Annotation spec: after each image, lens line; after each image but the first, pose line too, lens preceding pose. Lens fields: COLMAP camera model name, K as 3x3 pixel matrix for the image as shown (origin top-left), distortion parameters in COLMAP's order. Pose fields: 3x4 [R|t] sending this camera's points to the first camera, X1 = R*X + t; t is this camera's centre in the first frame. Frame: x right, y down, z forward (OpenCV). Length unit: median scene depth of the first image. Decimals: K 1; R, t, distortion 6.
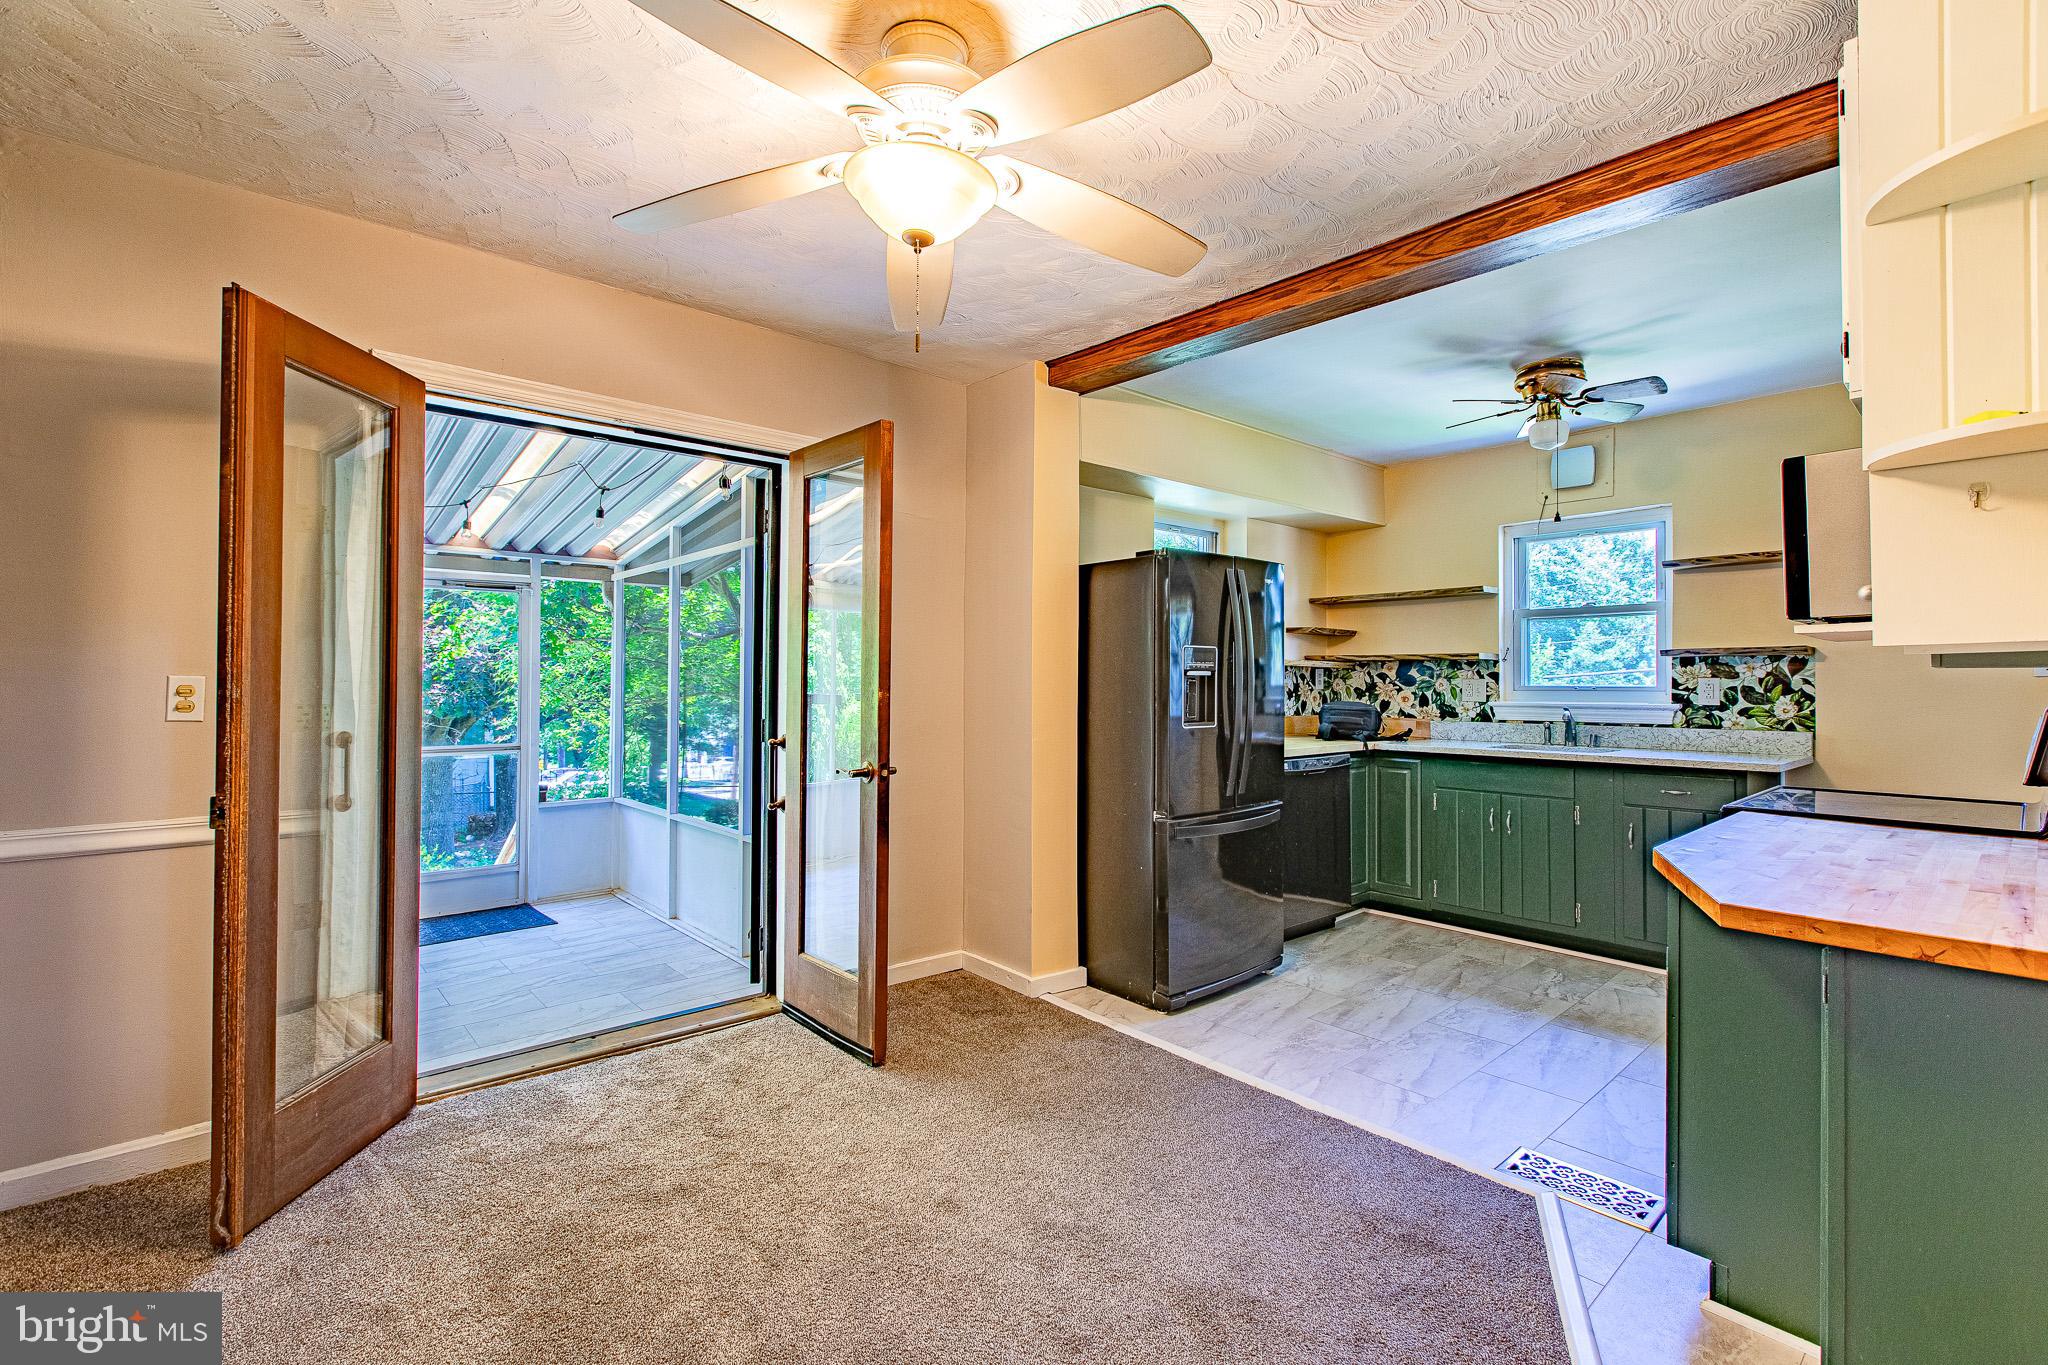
lens RADIAL K [[913.4, 0, 1018.6], [0, 913.4, 674.2], [0, 0, 1]] dist [0.001445, -0.000416]
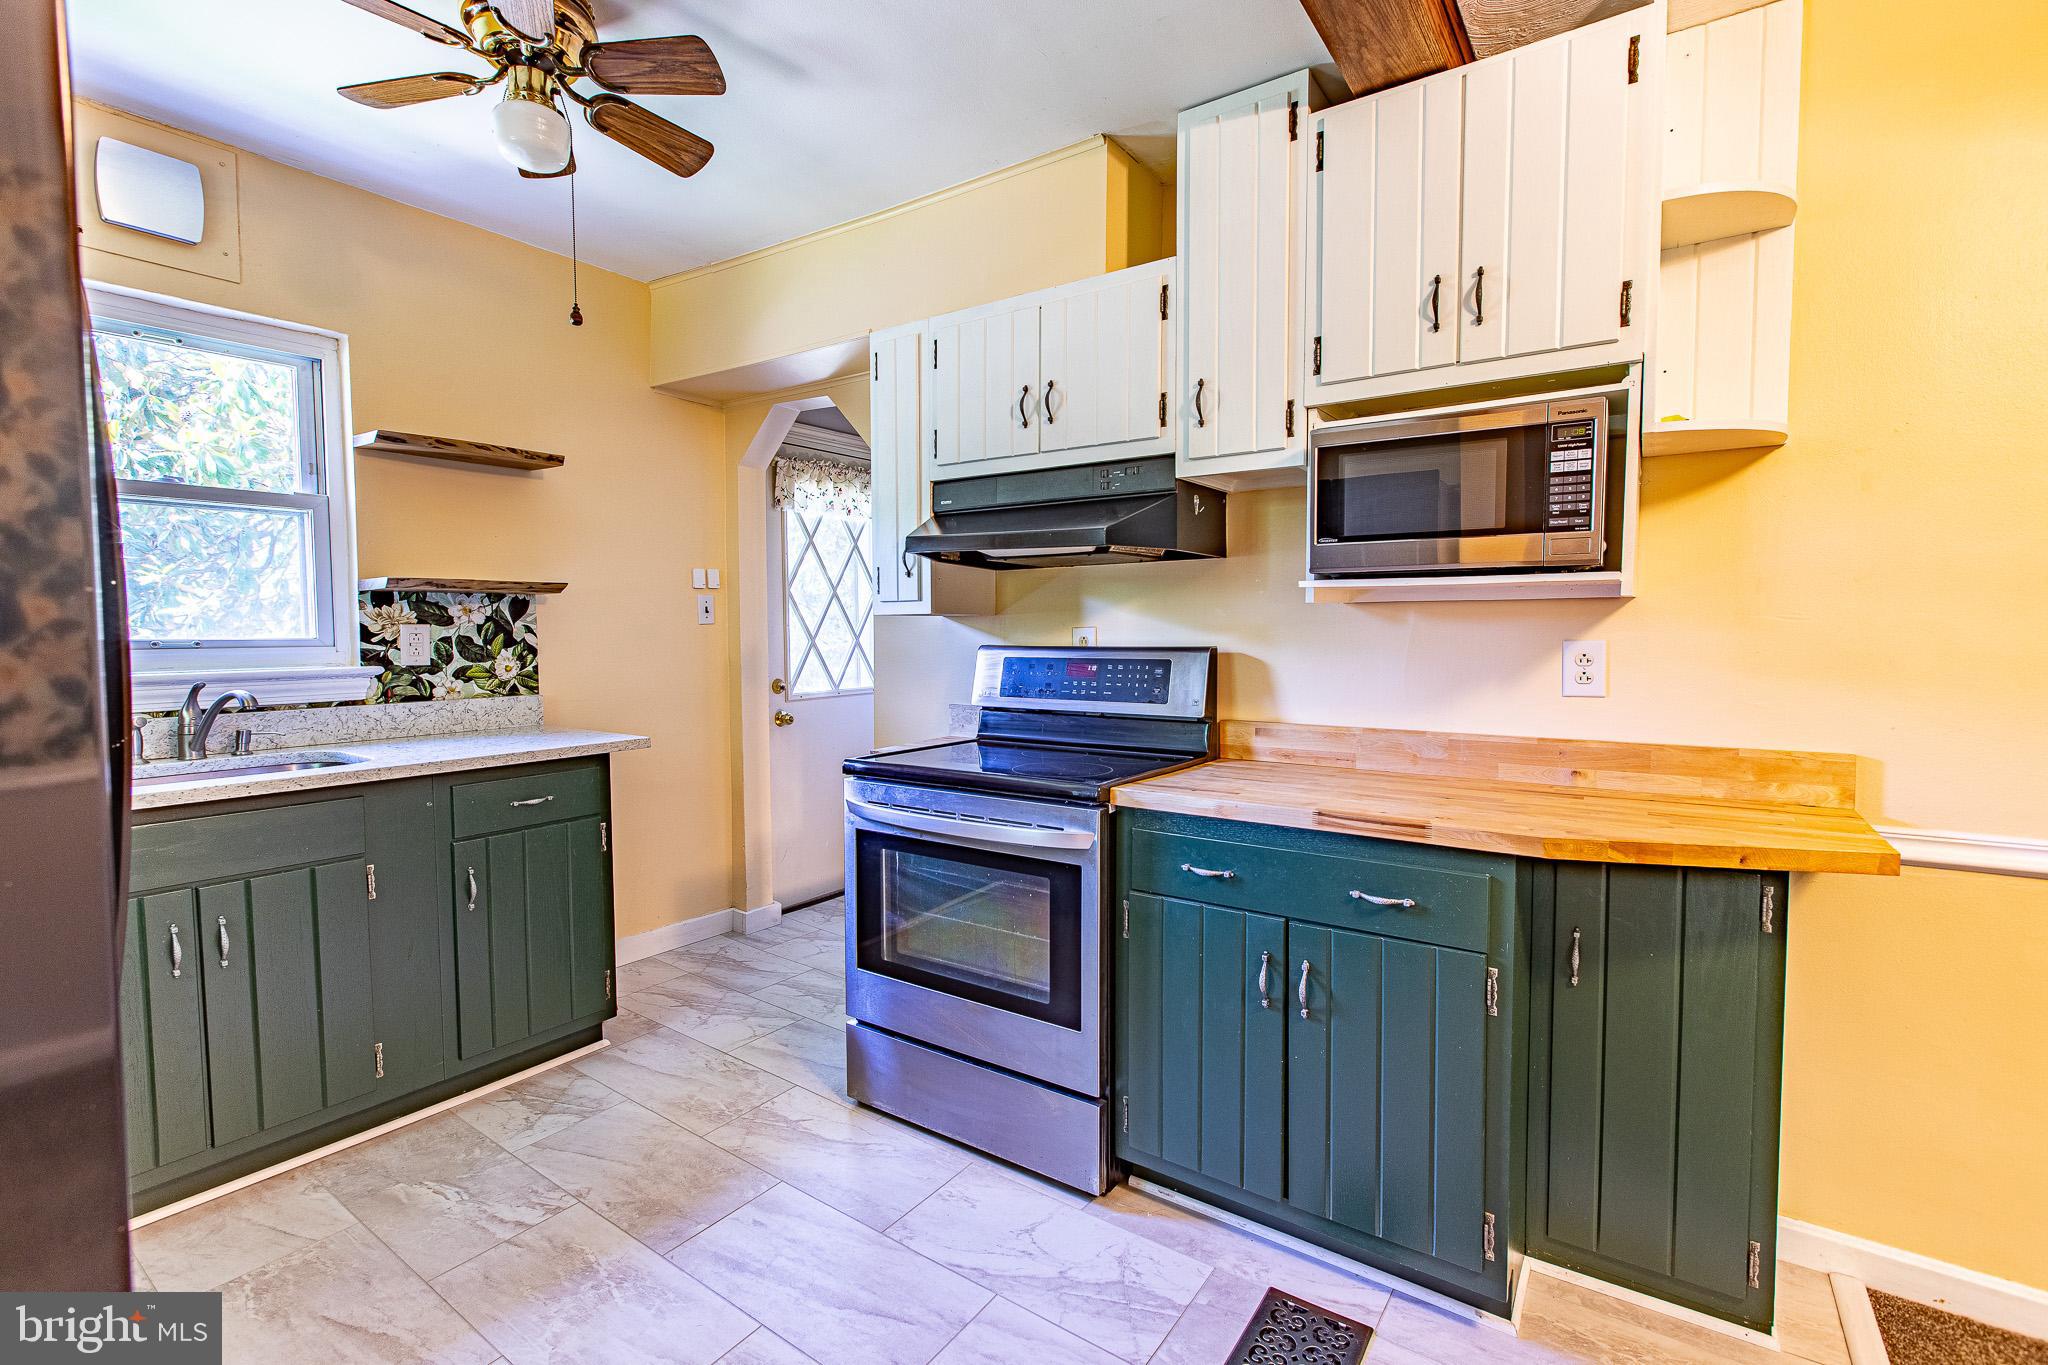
lens RADIAL K [[918.9, 0, 1021.0], [0, 918.9, 674.1], [0, 0, 1]] dist [0.000426, -0.000669]
pose [[-0.231834, -0.050098, 0.971464, 0.010743], [-0.005427, 0.998724, 0.050209, 0.004462], [-0.972740, 0.006369, -0.231810, 0.756884]]
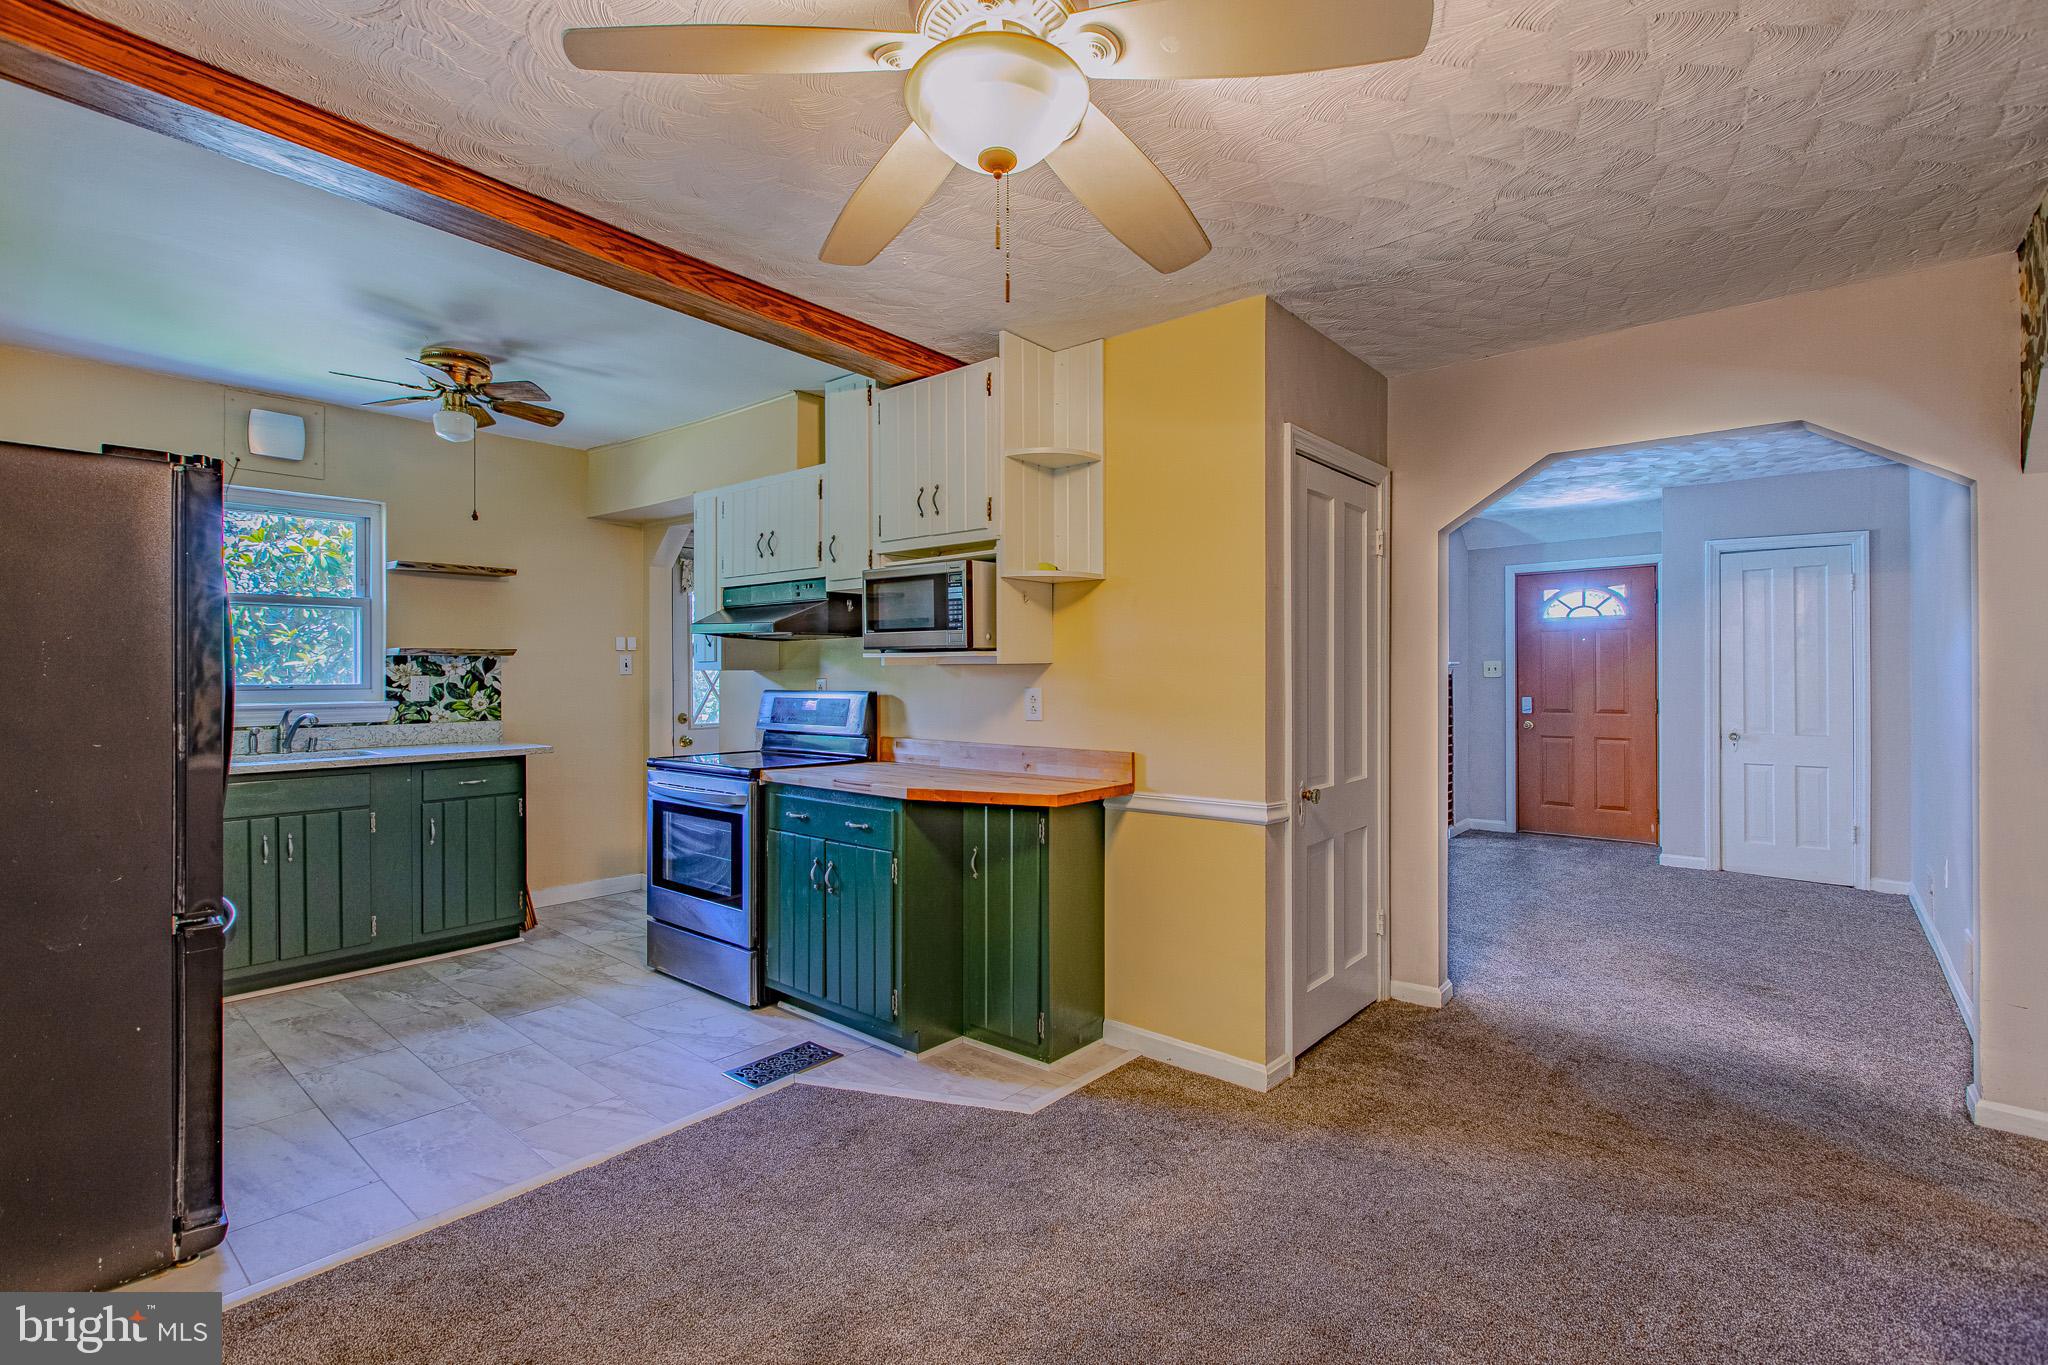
lens RADIAL K [[913.4, 0, 1018.6], [0, 913.4, 674.2], [0, 0, 1]] dist [0.001445, -0.000416]
pose [[-0.144155, -0.001471, 0.989554, -0.412664], [-0.007383, 0.999973, 0.000411, -0.003334], [-0.989528, -0.007247, -0.144162, 0.481567]]
